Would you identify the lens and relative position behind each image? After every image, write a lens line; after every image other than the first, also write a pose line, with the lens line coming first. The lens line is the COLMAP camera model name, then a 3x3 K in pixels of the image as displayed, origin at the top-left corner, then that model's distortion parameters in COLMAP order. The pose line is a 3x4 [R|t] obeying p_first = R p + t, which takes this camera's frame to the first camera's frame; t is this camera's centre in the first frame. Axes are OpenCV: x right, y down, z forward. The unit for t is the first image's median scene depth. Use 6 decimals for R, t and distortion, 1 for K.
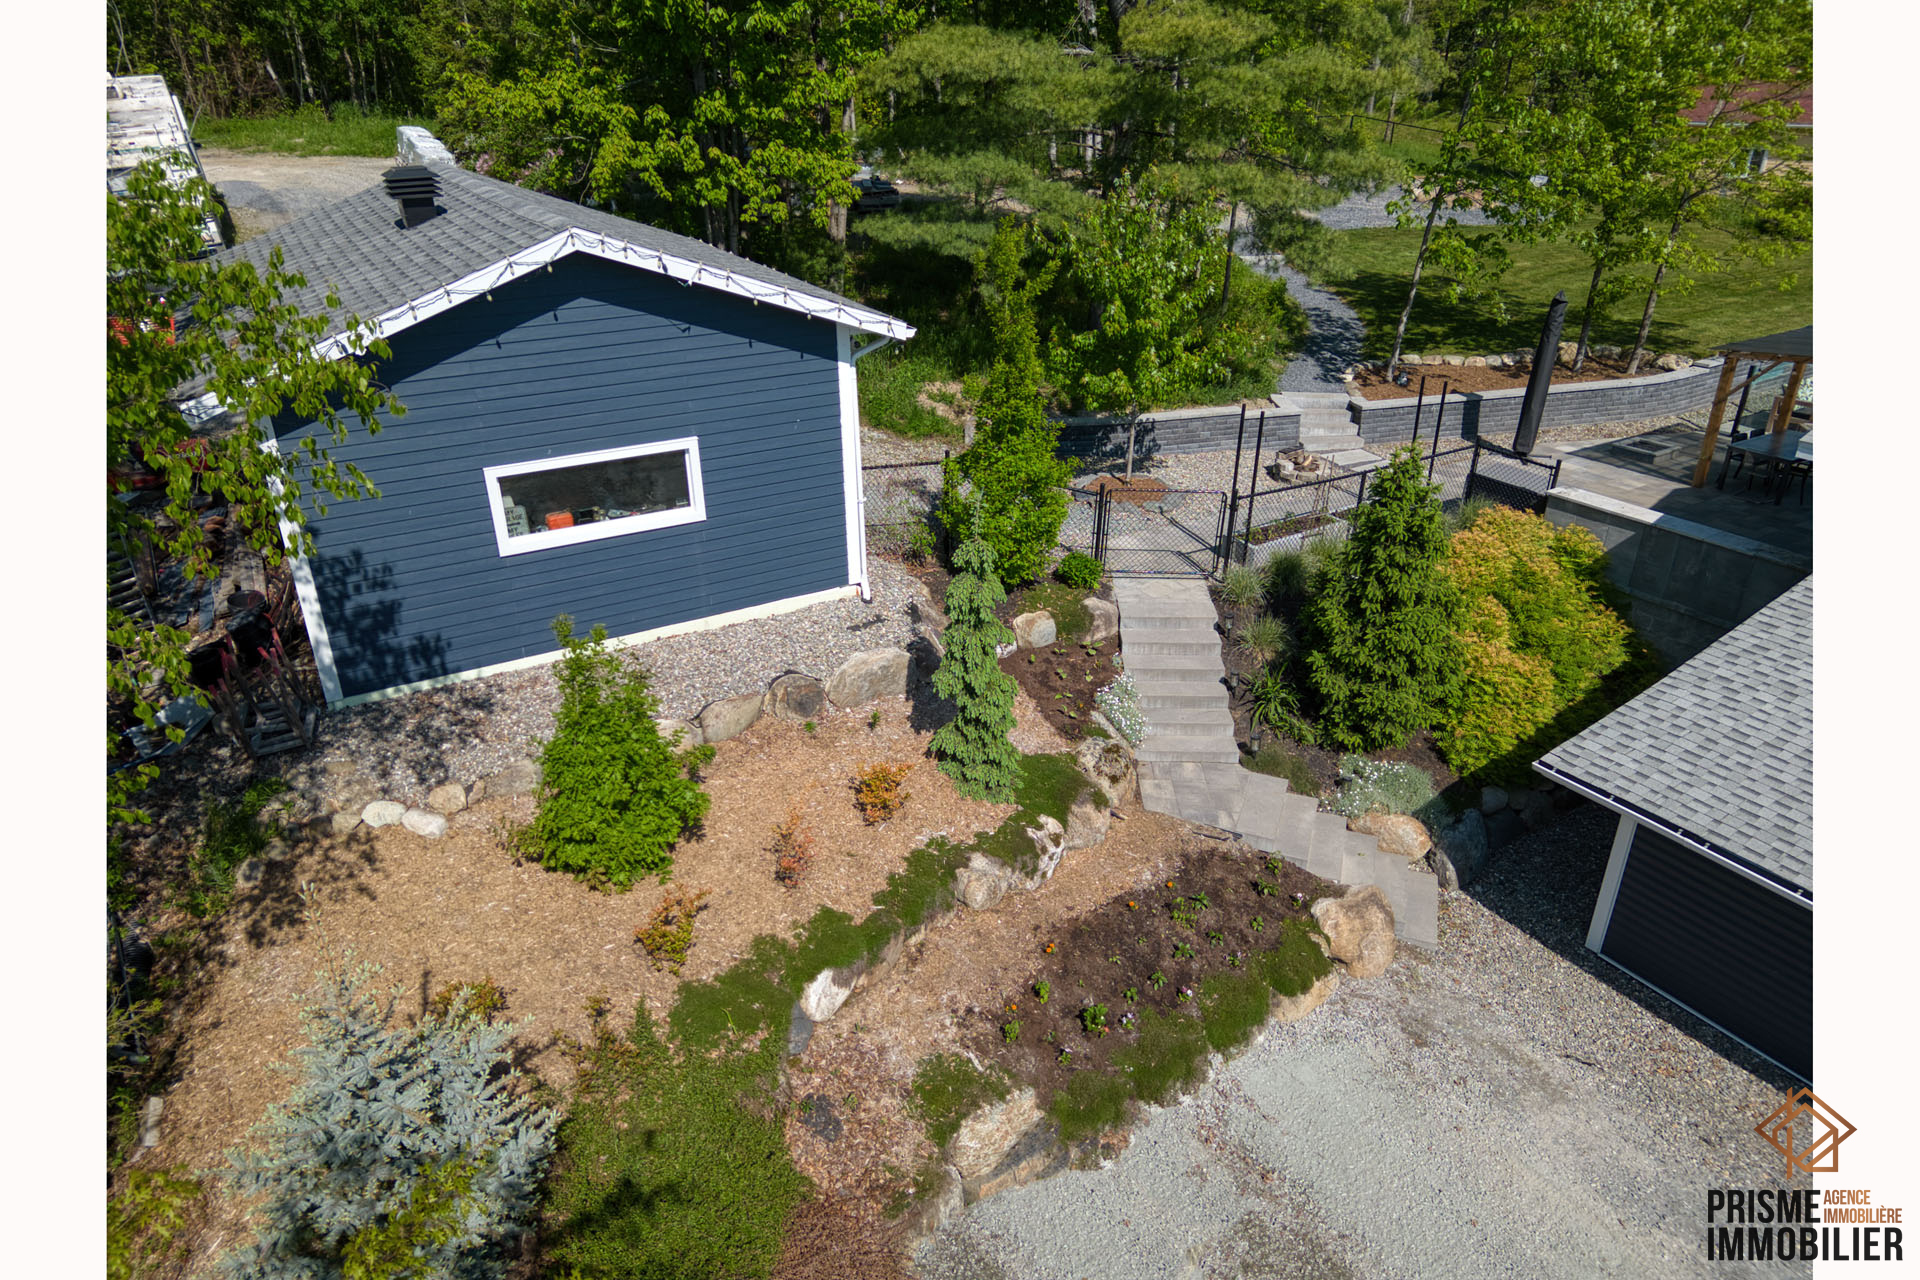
lens RADIAL K [[1196.8, 0, 960.0], [0, 1196.8, 640.0], [0, 0, 1]] dist [0.125134, -0.233694]
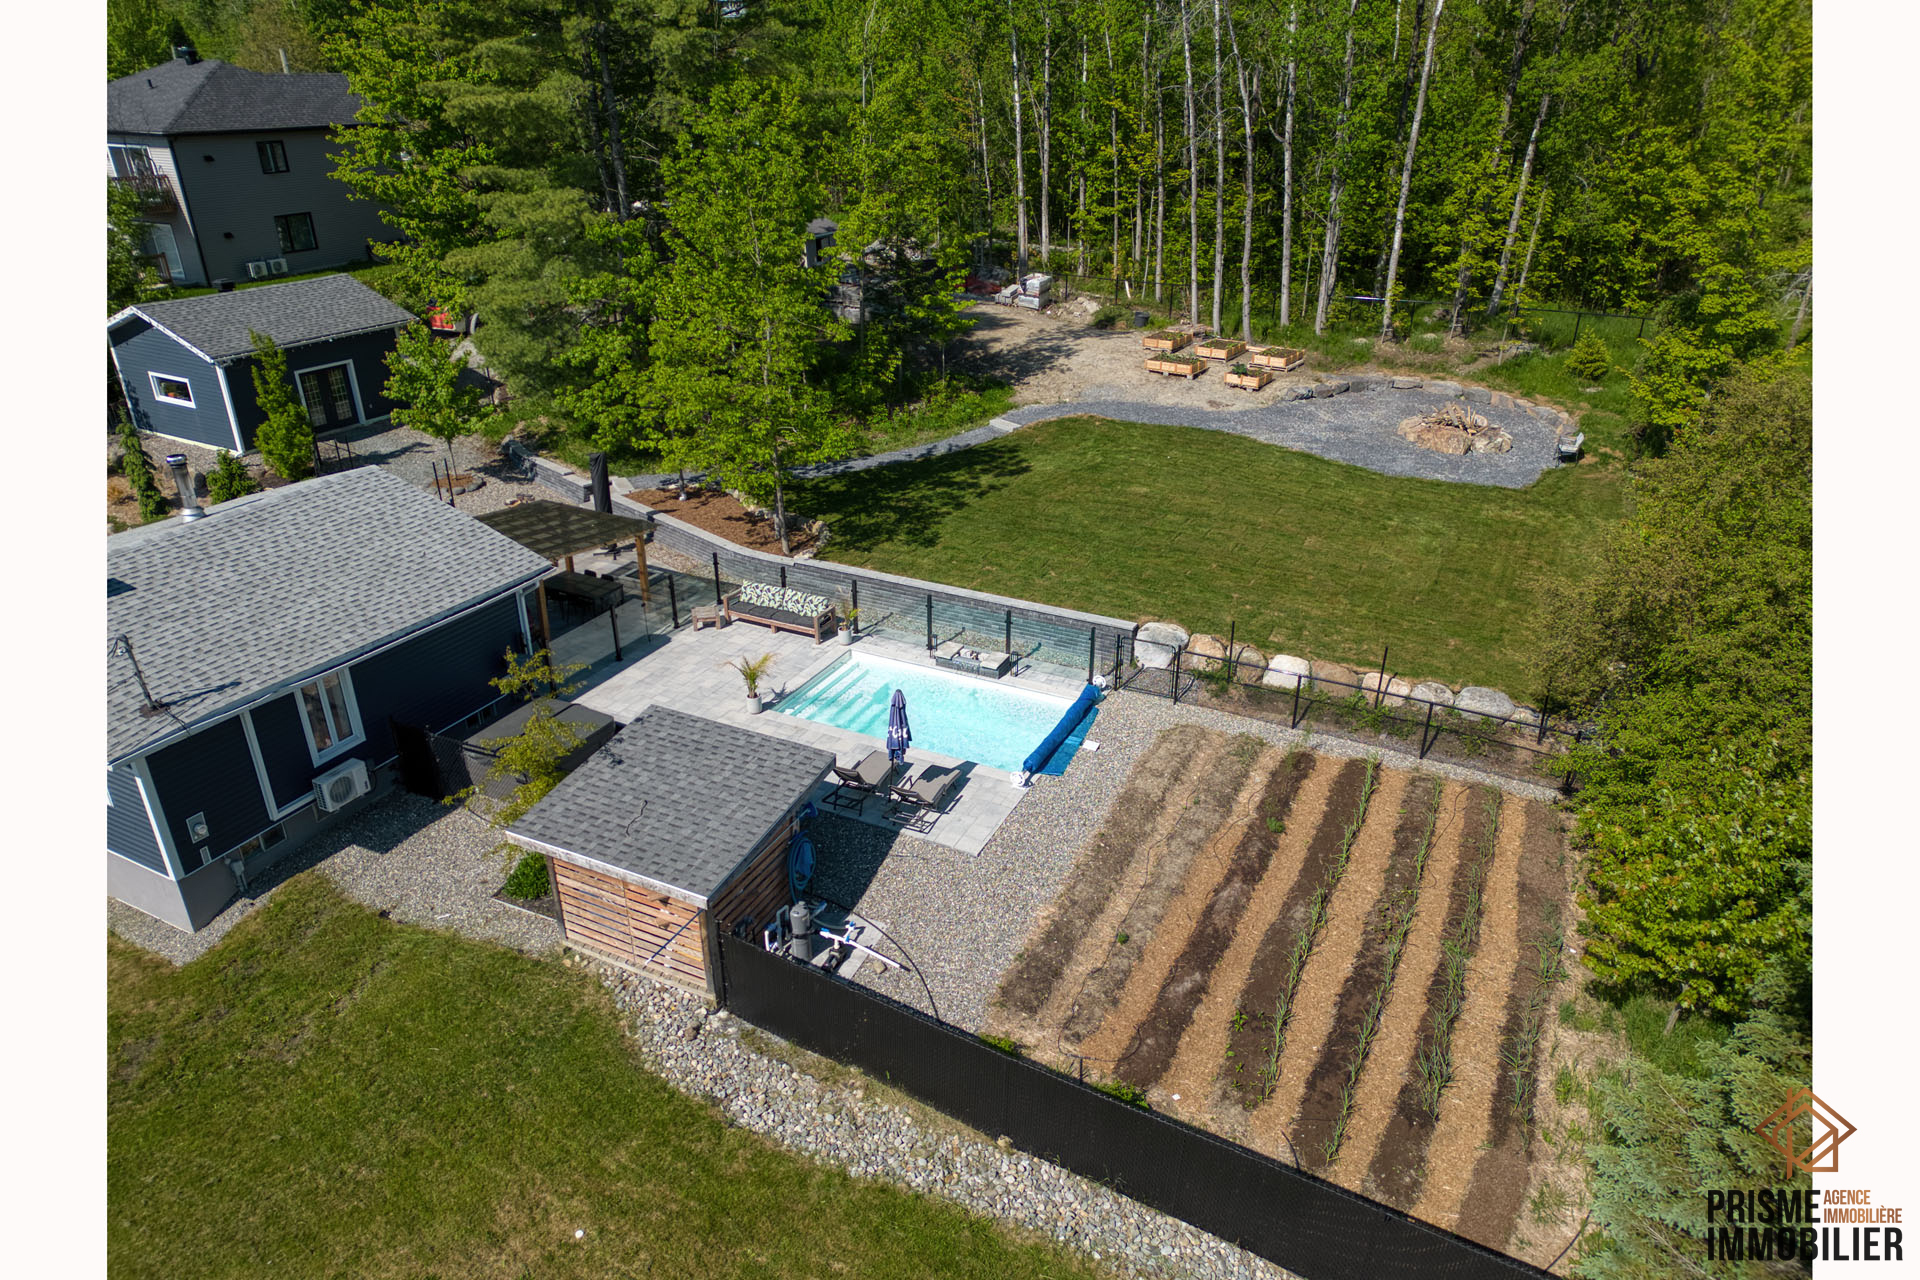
lens RADIAL K [[1189.5, 0, 957.4], [0, 1189.5, 638.9], [0, 0, 1]] dist [0.075422, -0.079061]
pose [[0.512608, 0.377544, -0.771164, 3.535033], [-0.382330, 0.904552, 0.188706, -0.944721], [0.768802, 0.198107, 0.608027, 0.836510]]
